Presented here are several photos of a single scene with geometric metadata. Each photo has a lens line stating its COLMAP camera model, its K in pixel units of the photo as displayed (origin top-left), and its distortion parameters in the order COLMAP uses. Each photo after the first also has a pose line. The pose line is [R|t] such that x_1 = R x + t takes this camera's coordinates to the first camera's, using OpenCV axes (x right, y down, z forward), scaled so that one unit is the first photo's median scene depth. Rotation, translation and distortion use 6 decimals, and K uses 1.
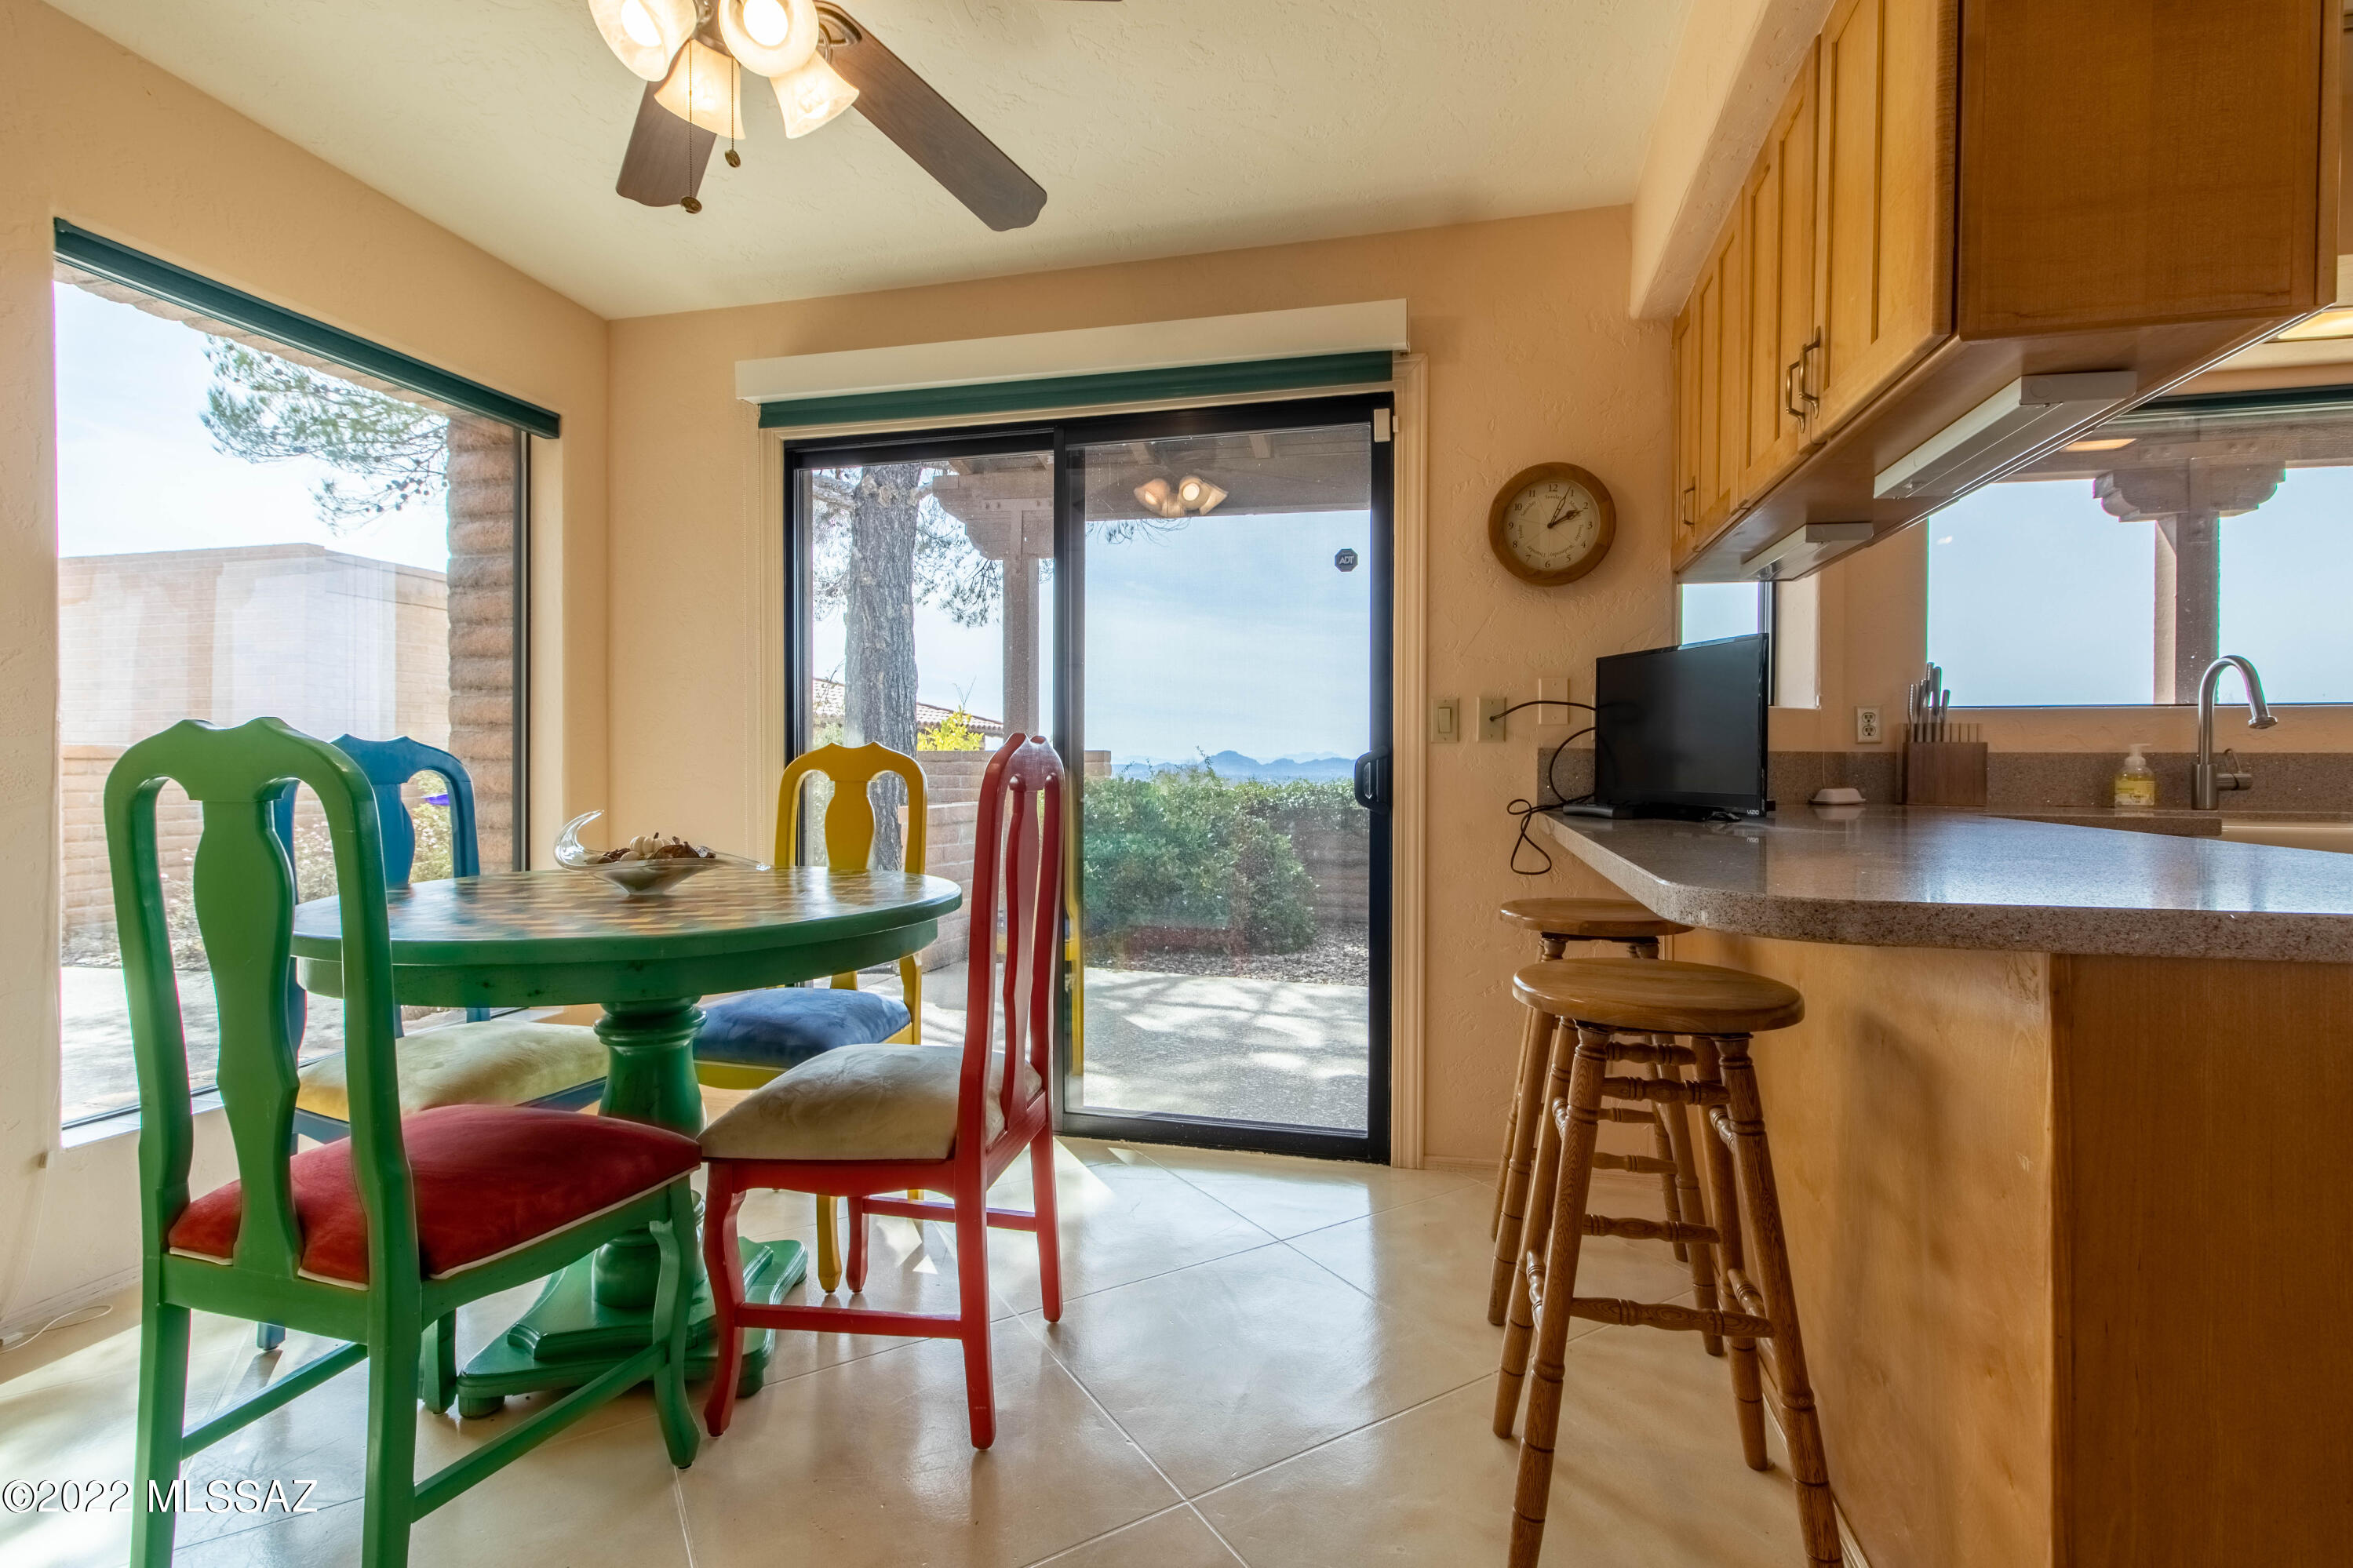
lens RADIAL K [[1082.5, 0, 1178.7], [0, 1082.5, 785.9], [0, 0, 1]] dist [0.001747, 0.001074]
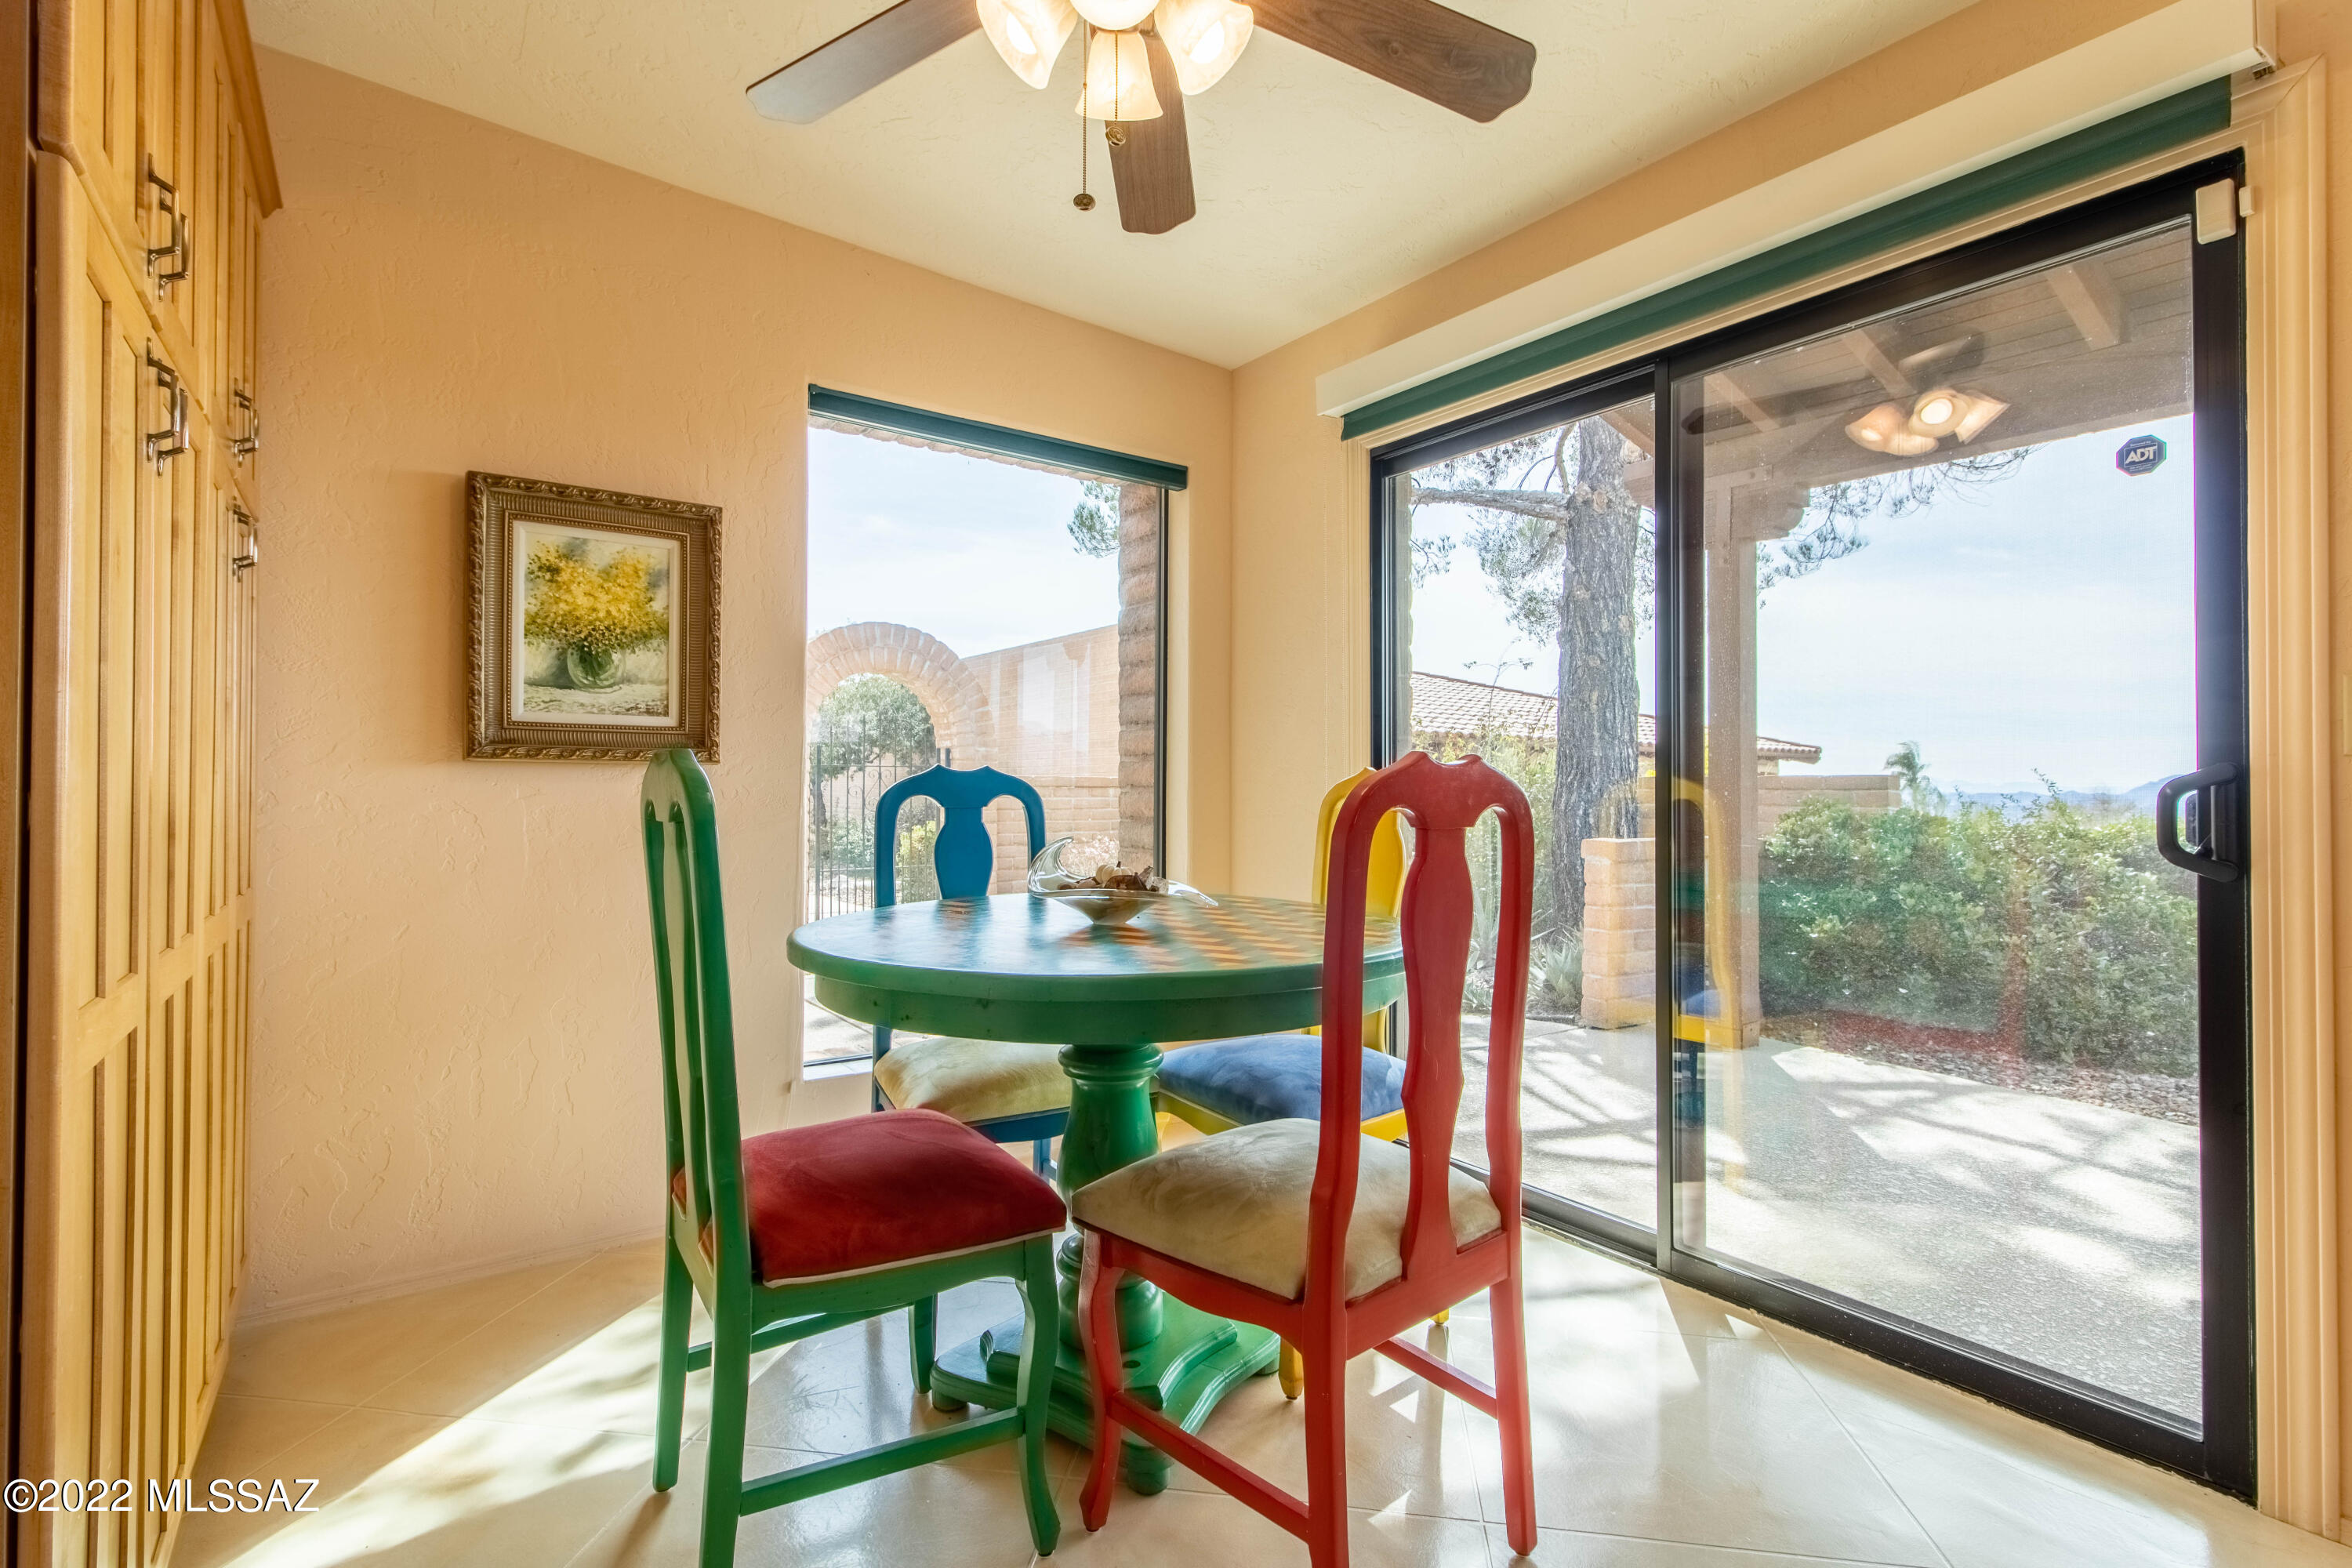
lens RADIAL K [[1082.2, 0, 1194.7], [0, 1082.2, 782.8], [0, 0, 1]] dist [0.001747, 0.001074]
pose [[0.769243, -0.002544, -0.638951, 0.128806], [-0.015313, 0.999631, -0.022416, -0.004711], [0.638773, 0.027027, 0.768921, 0.195690]]
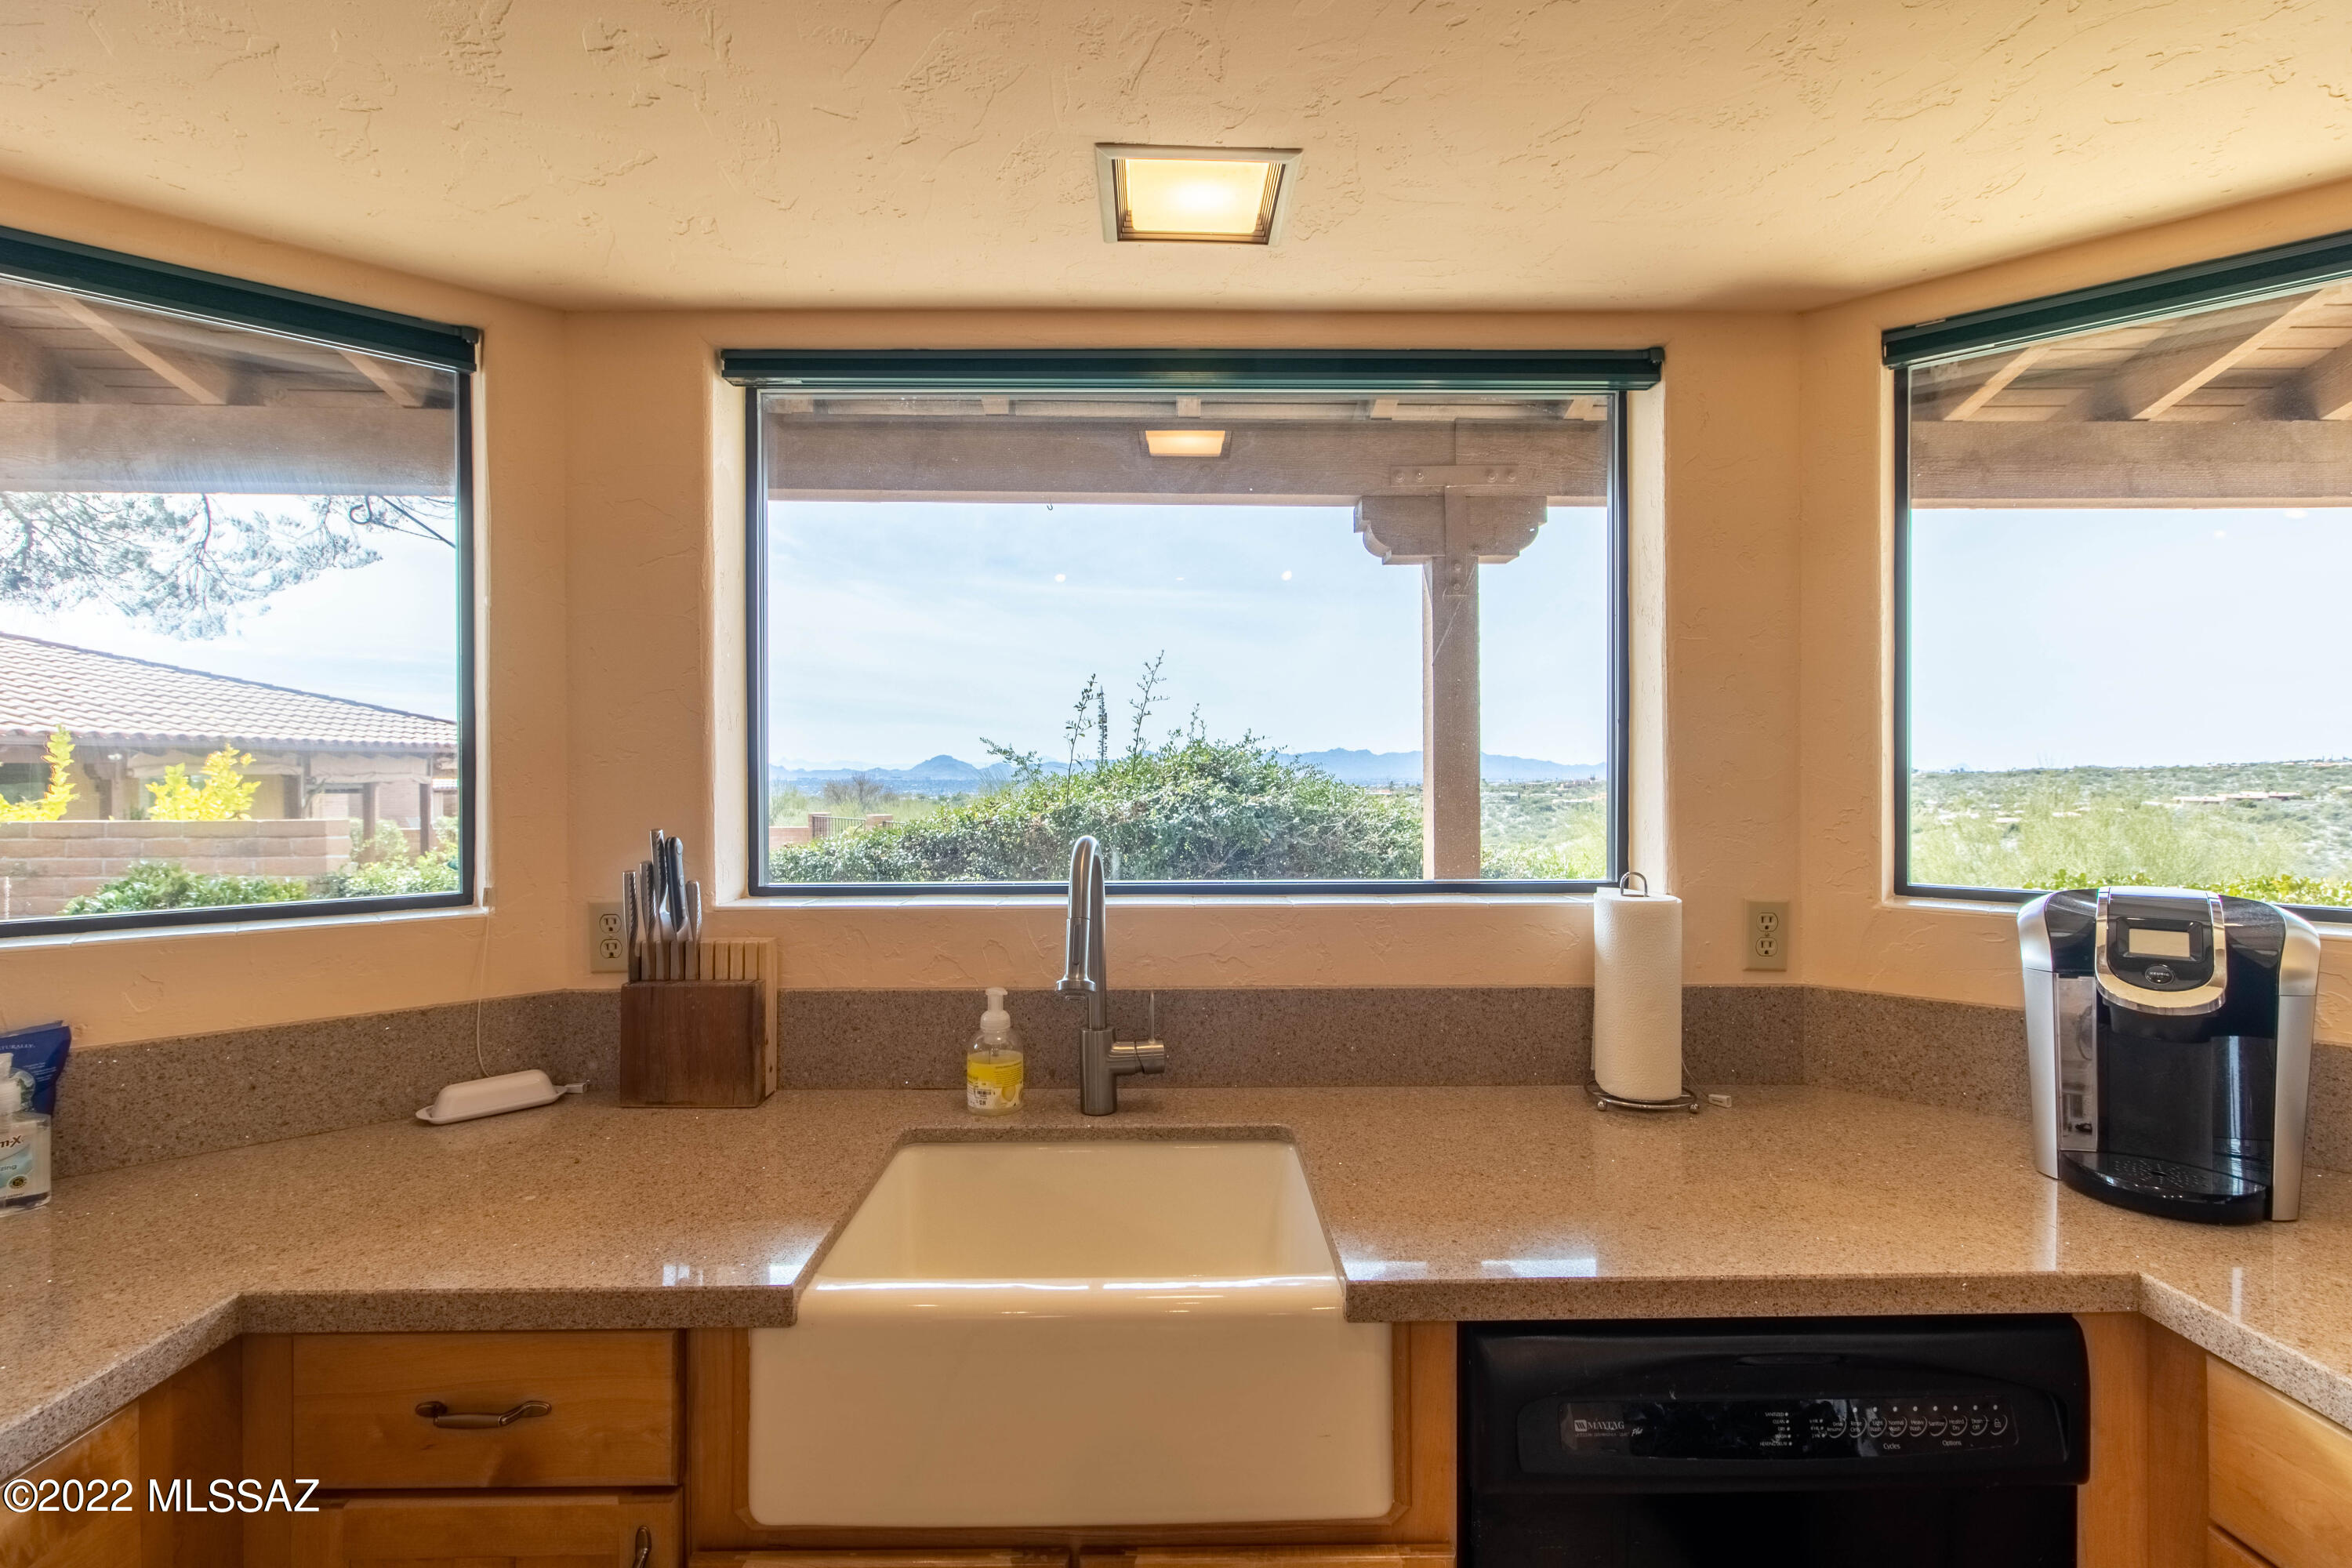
lens RADIAL K [[1082.2, 0, 1188.9], [0, 1082.2, 775.0], [0, 0, 1]] dist [0.001747, 0.001074]
pose [[0.965584, -0.011130, 0.259854, 0.814593], [0.015327, 0.999783, -0.014131, -0.129592], [-0.259640, 0.017628, 0.965544, 0.451828]]
